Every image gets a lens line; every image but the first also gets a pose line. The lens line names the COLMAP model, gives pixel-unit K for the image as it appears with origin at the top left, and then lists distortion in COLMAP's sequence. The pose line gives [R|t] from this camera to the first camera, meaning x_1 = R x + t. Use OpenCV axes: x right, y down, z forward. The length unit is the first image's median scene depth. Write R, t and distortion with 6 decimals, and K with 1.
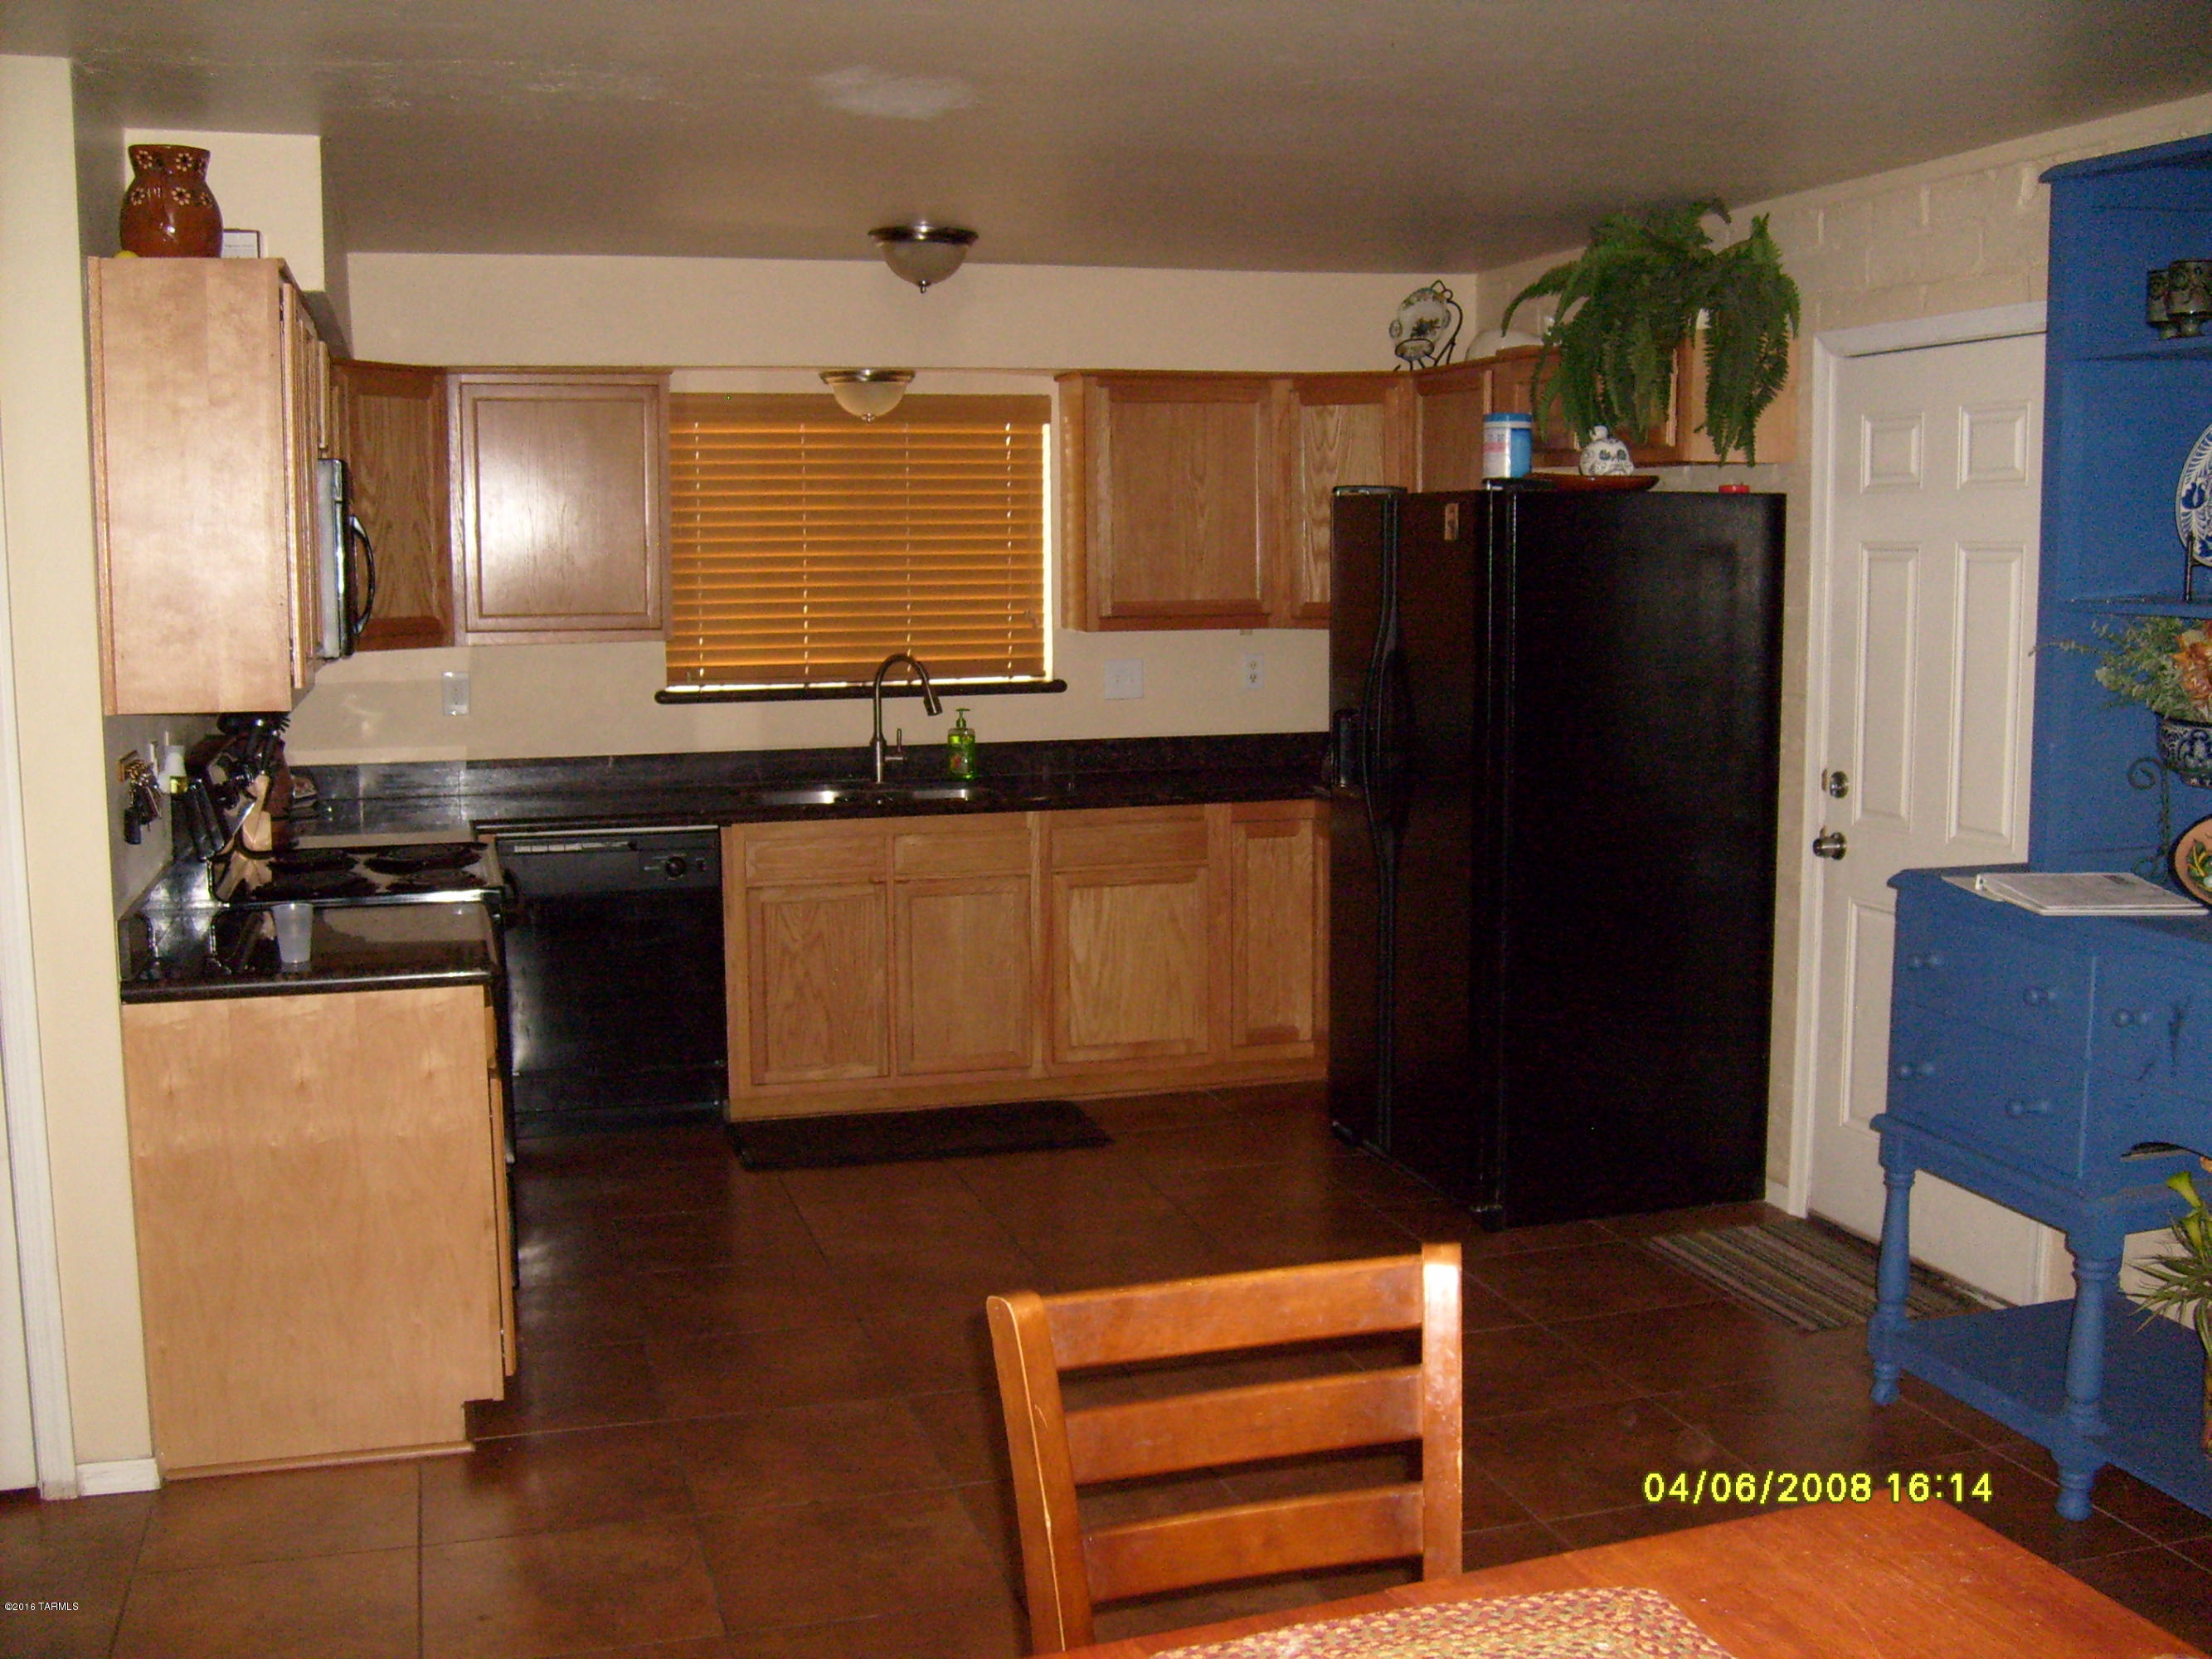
lens RADIAL K [[2379.0, 0, 1106.1], [0, 2379.0, 831.1], [0, 0, 1]] dist [-0.089370, 0.000000]
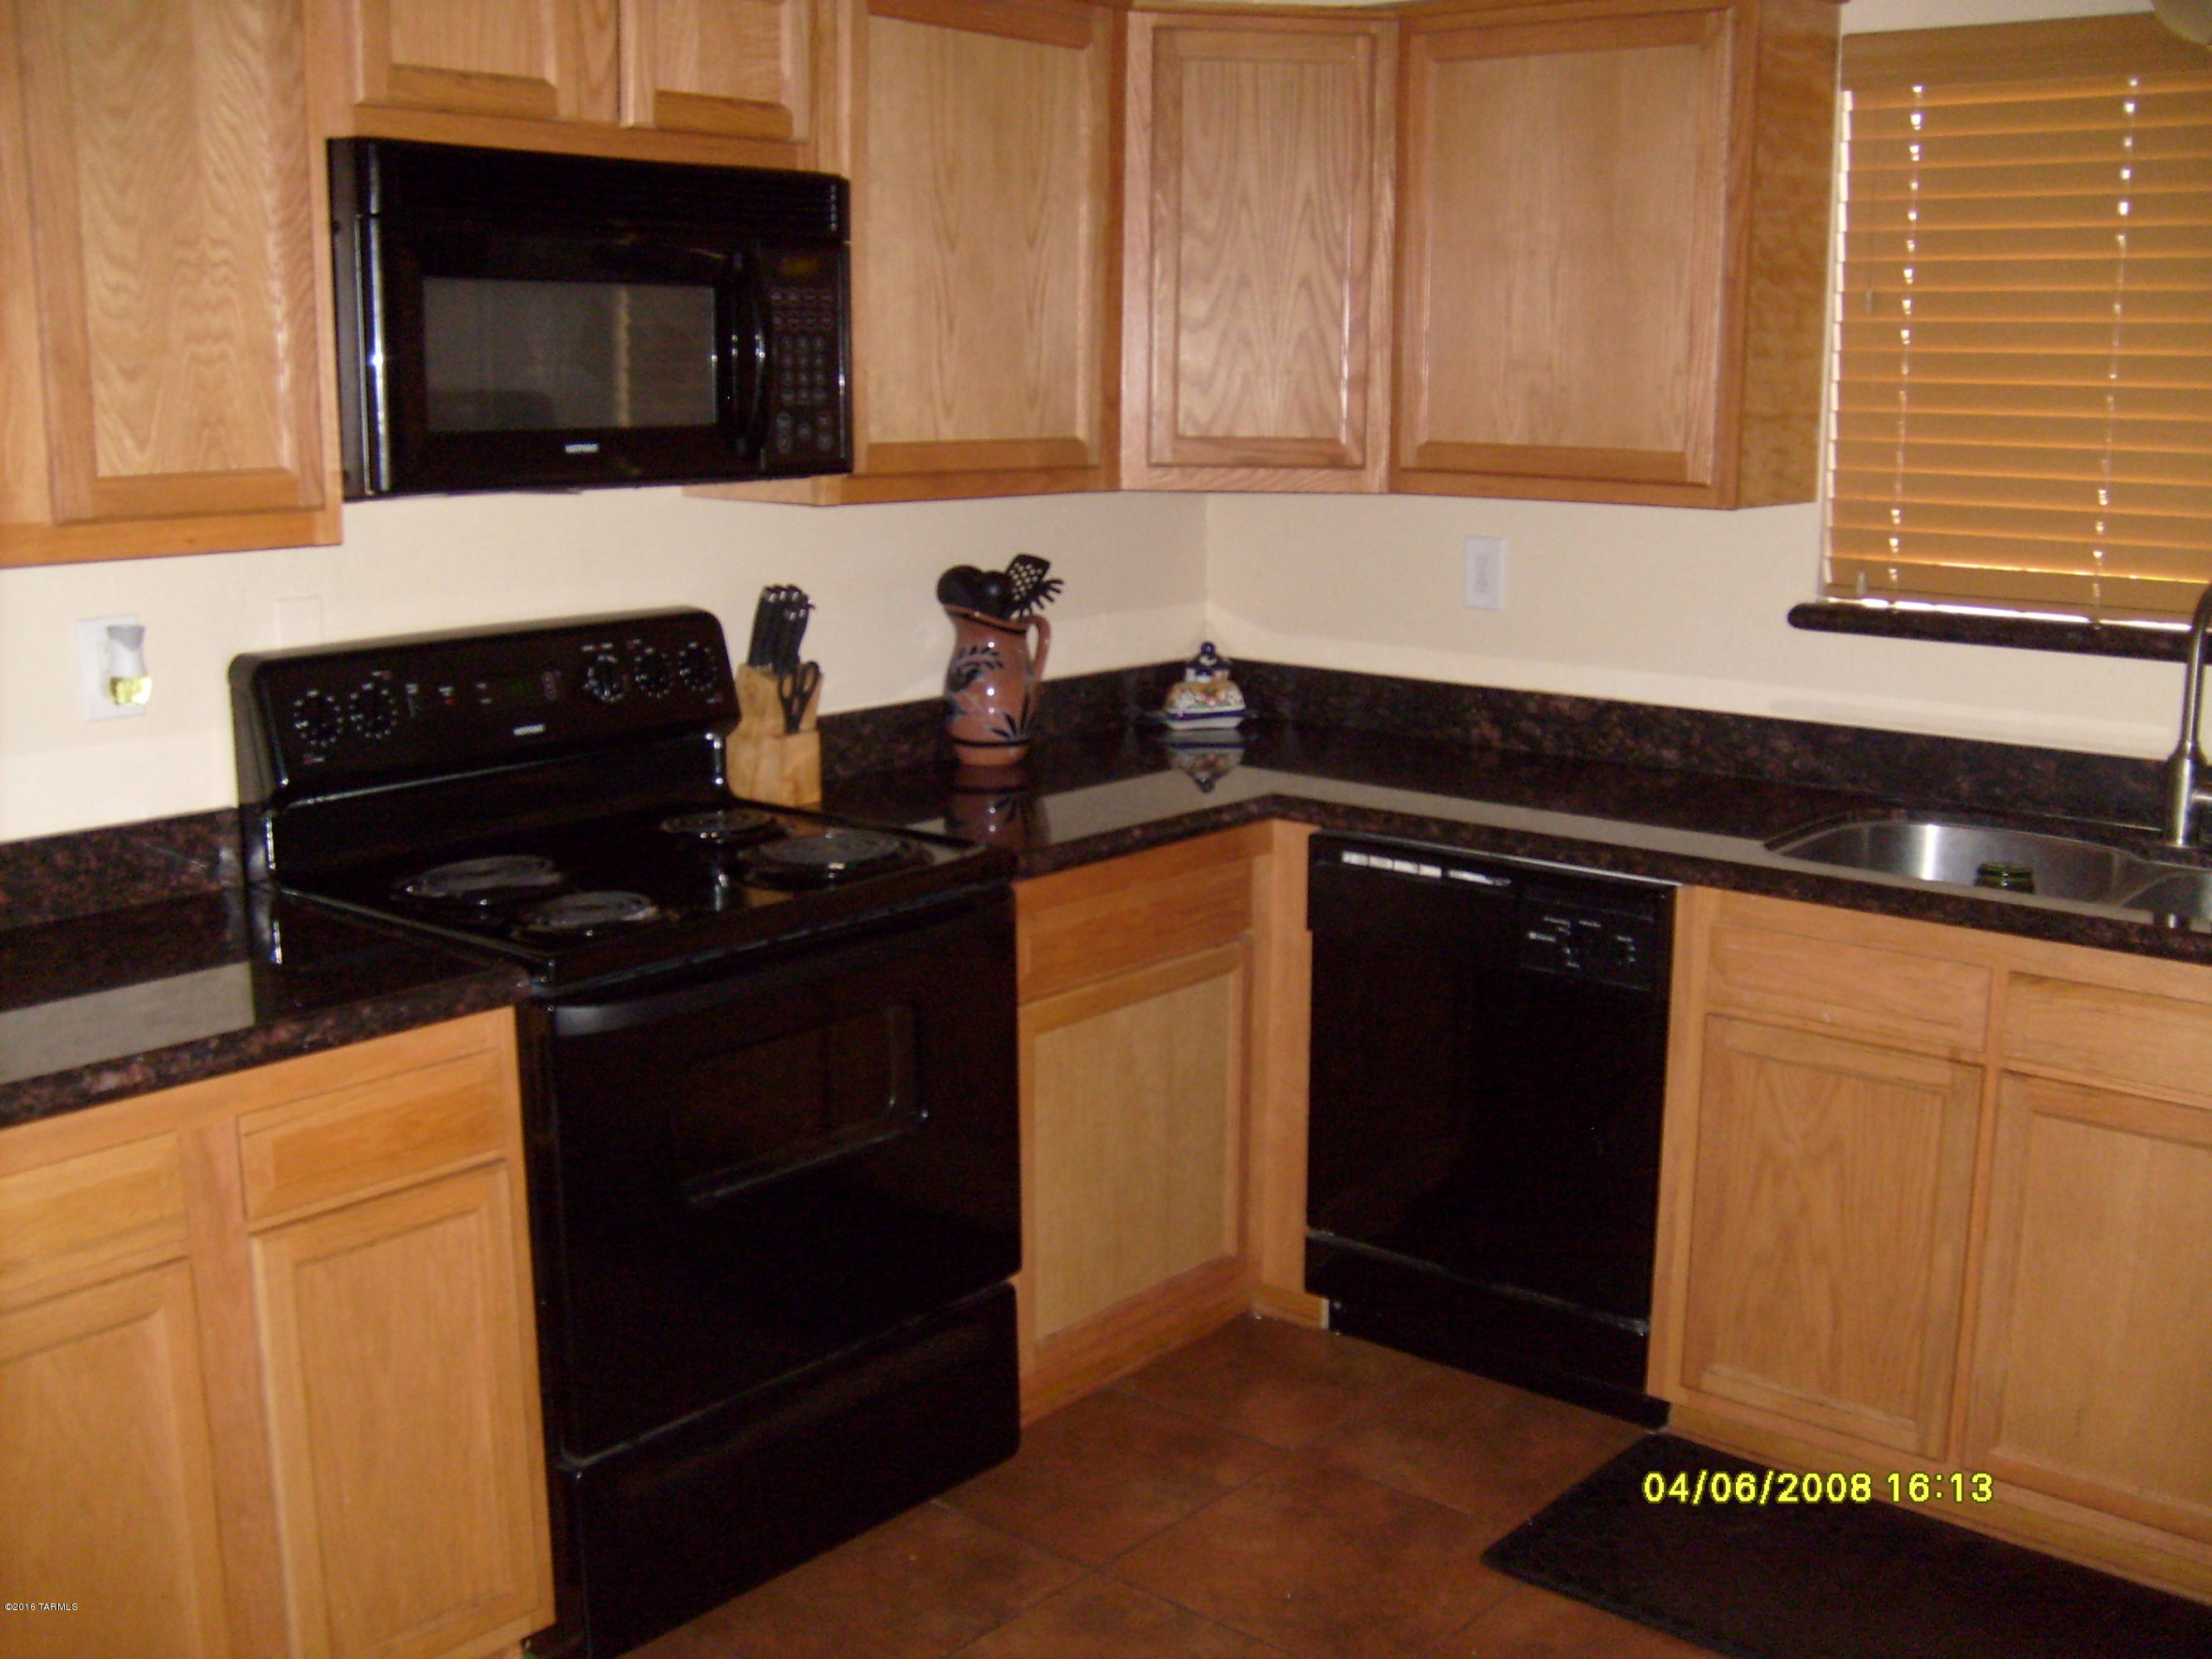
lens RADIAL K [[2379.0, 0, 1104.6], [0, 2379.0, 822.5], [0, 0, 1]] dist [-0.089370, 0.000000]
pose [[0.529606, 0.172326, -0.830555, 0.186645], [-0.112732, 0.984760, 0.132437, -0.066432], [0.840719, 0.023490, 0.540961, 0.615154]]
